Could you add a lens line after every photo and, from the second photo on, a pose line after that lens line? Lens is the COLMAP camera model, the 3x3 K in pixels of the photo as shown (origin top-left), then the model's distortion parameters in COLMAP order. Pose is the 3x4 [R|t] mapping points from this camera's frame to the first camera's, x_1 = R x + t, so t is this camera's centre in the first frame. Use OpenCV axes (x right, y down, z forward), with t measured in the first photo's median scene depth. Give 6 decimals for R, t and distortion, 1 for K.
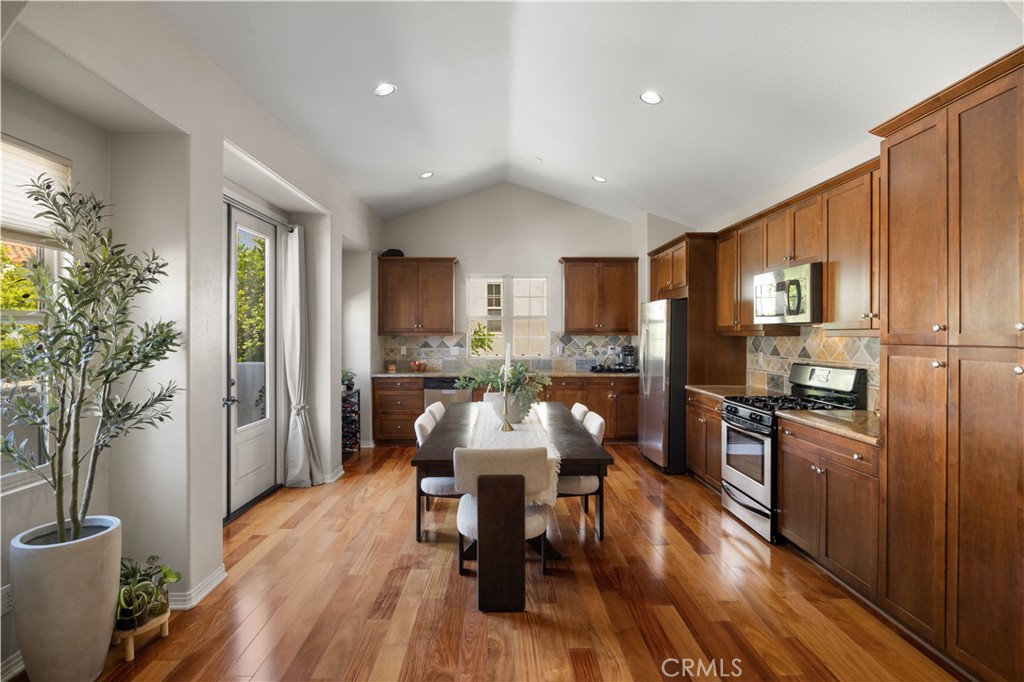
lens RADIAL K [[509.7, 0, 510.8], [0, 509.7, 337.6], [0, 0, 1]] dist [-0.011515, 0.001562]
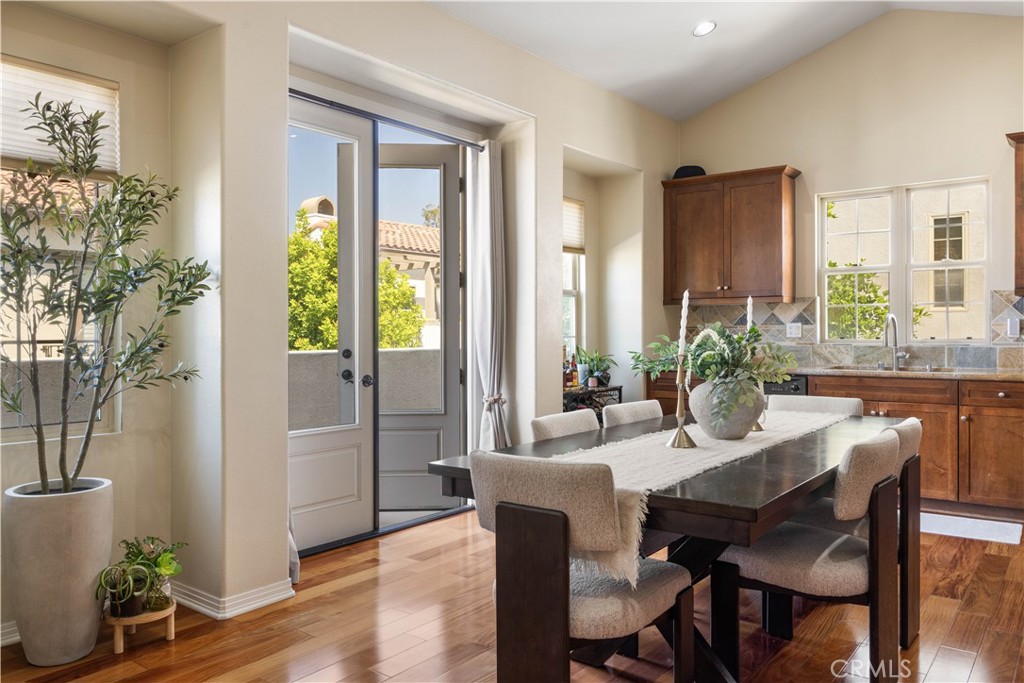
lens RADIAL K [[759.1, 0, 502.7], [0, 759.1, 343.9], [0, 0, 1]] dist [-0.010716, -0.003250]
pose [[0.776795, 0.006678, -0.629718, 0.205238], [-0.000699, 0.999952, 0.009742, 0.039989], [0.629753, -0.007128, 0.776763, 0.159206]]
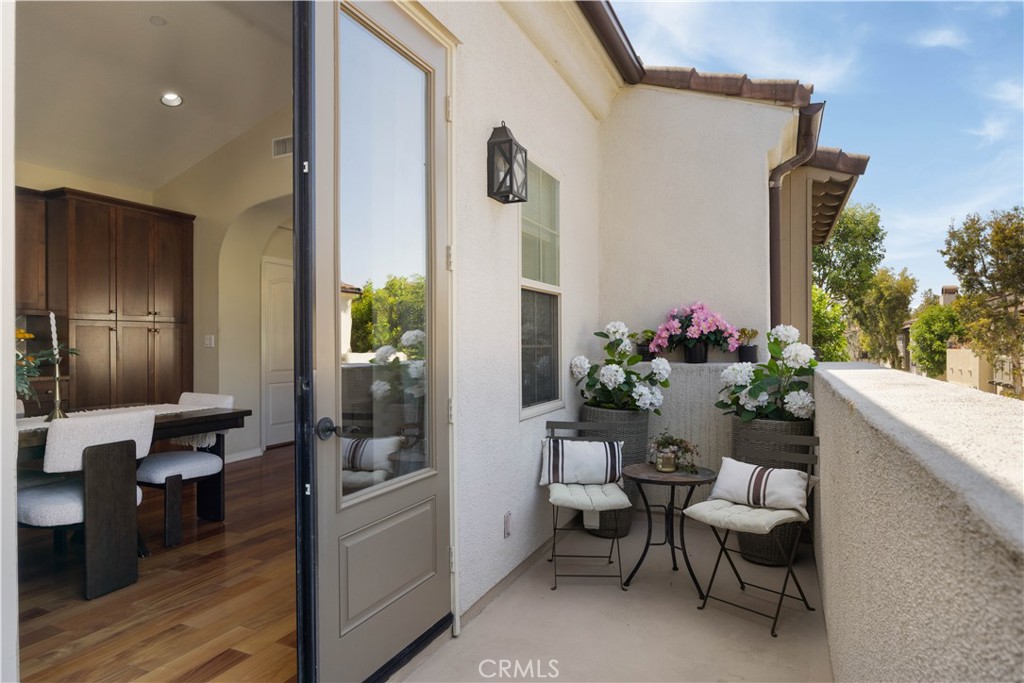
lens RADIAL K [[608.4, 0, 509.3], [0, 608.4, 339.9], [0, 0, 1]] dist [-0.005767, 0.004114]
pose [[-0.898821, 0.002945, 0.438306, -0.610390], [0.003388, 0.999994, 0.000229, 0.036850], [-0.438303, 0.001691, -0.898826, 0.909865]]
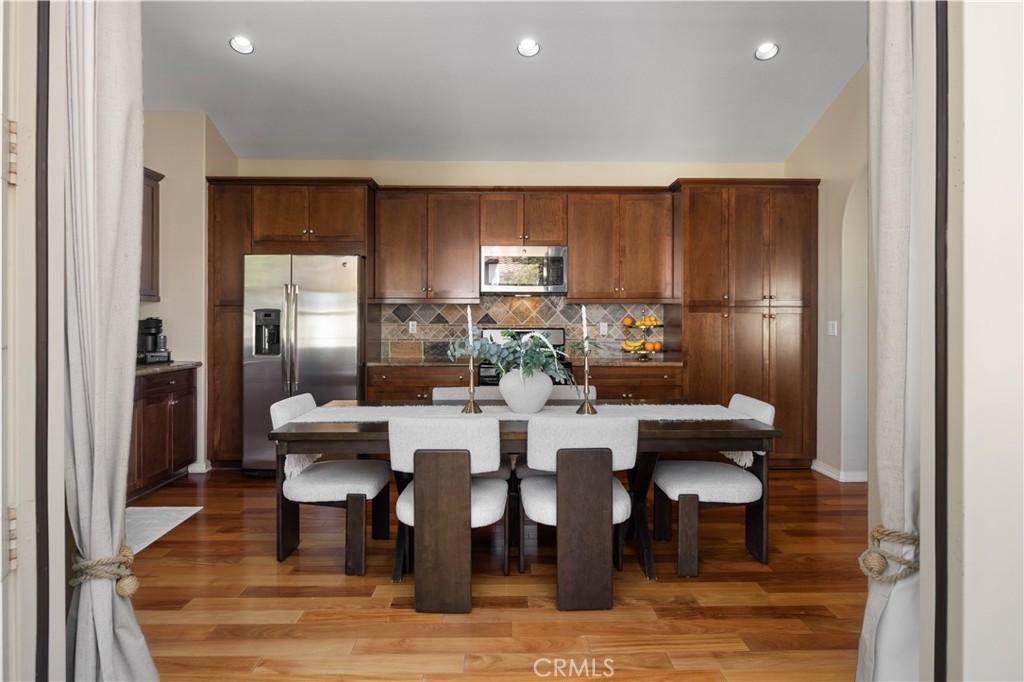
lens RADIAL K [[608.4, 0, 508.5], [0, 608.4, 328.7], [0, 0, 1]] dist [-0.005767, 0.004114]
pose [[0.008863, -0.011411, 0.999896, -0.554533], [0.006305, 0.999916, 0.011355, 0.025456], [-0.999941, 0.006204, 0.008934, 0.660670]]
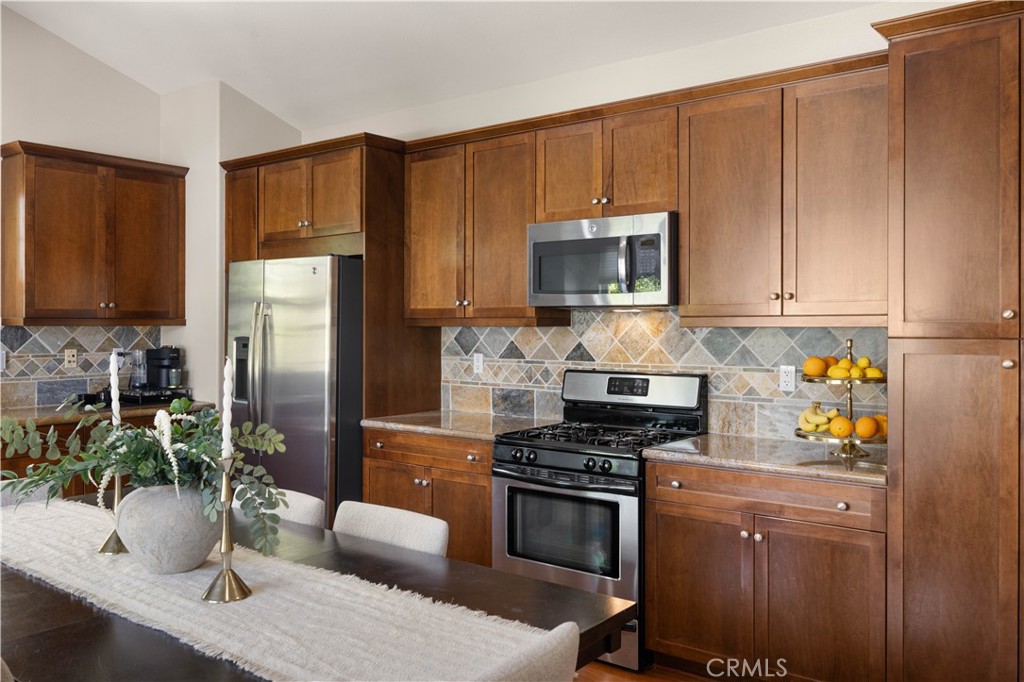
lens RADIAL K [[845.8, 0, 501.2], [0, 845.8, 318.7], [0, 0, 1]] dist [0.007993, 0.000166]
pose [[0.643851, 0.005692, 0.765130, -0.206739], [0.004683, 0.999924, -0.011380, -0.000646], [-0.765137, 0.010910, 0.643775, 0.277169]]
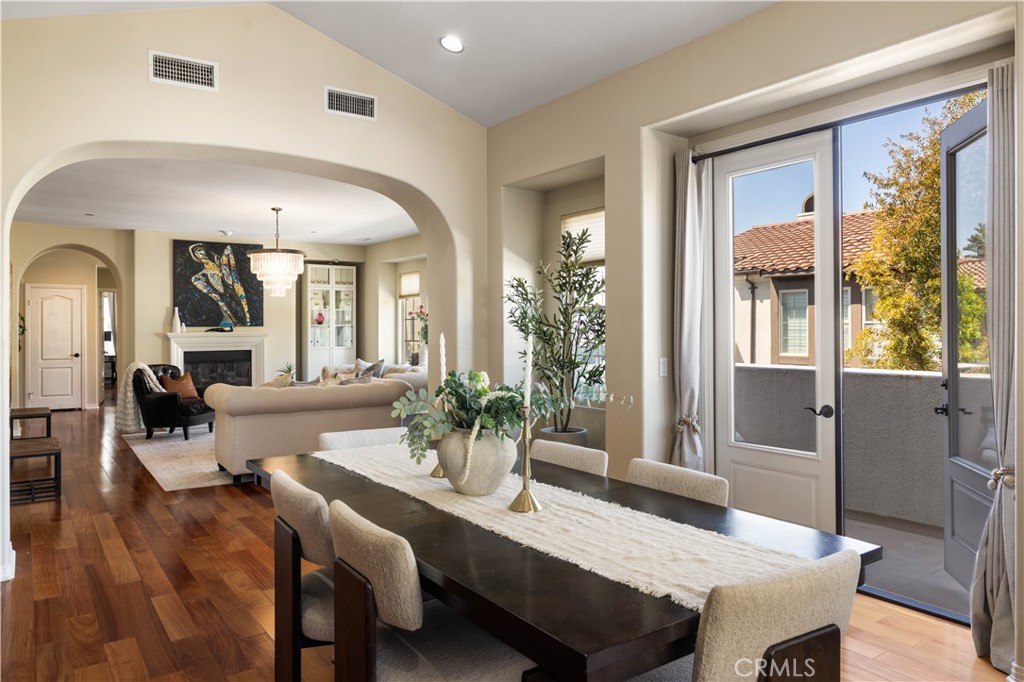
lens RADIAL K [[689.3, 0, 517.1], [0, 689.3, 326.5], [0, 0, 1]] dist [-0.001378, 0.002479]
pose [[-0.825883, -0.001873, -0.563839, 0.219781], [-0.001565, 0.999998, -0.001030, 0.007456], [0.563840, 0.000032, -0.825884, 1.017441]]
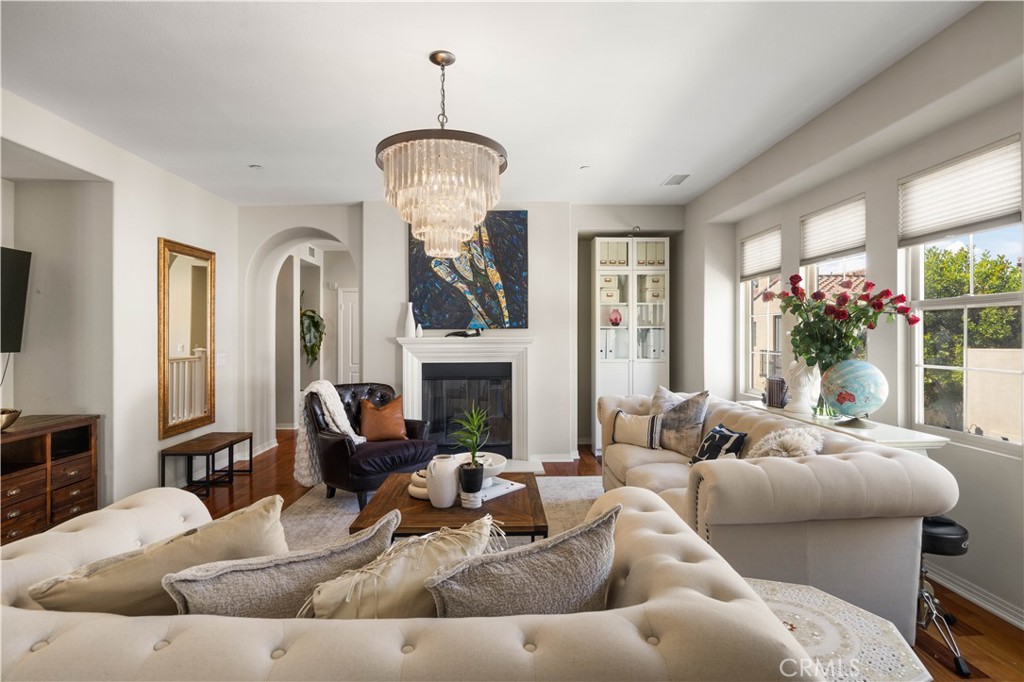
lens RADIAL K [[509.7, 0, 511.2], [0, 509.7, 336.0], [0, 0, 1]] dist [-0.011515, 0.001562]
pose [[-0.999984, -0.000158, -0.005738, -0.200446], [-0.000191, 0.999984, 0.005728, 0.014218], [0.005737, 0.005729, -0.999967, 0.100354]]
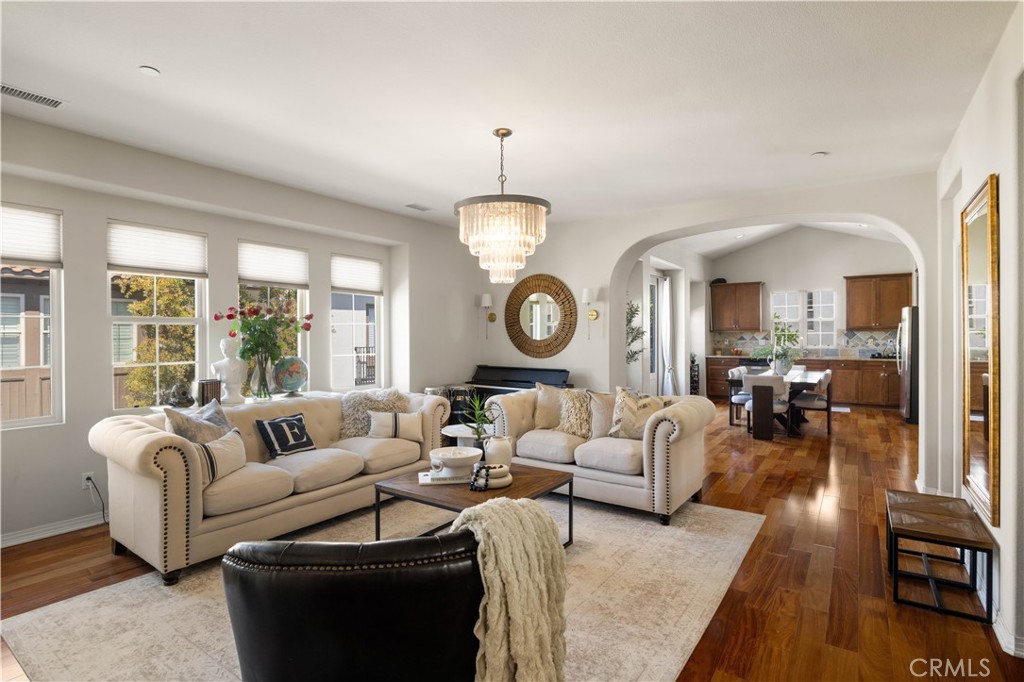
lens RADIAL K [[509.7, 0, 508.6], [0, 509.7, 339.0], [0, 0, 1]] dist [-0.011515, 0.001562]
pose [[0.811895, 0.000719, -0.583803, 0.191249], [0.001931, 0.999990, 0.003917, 0.010408], [0.583800, -0.004308, 0.811886, -0.797589]]
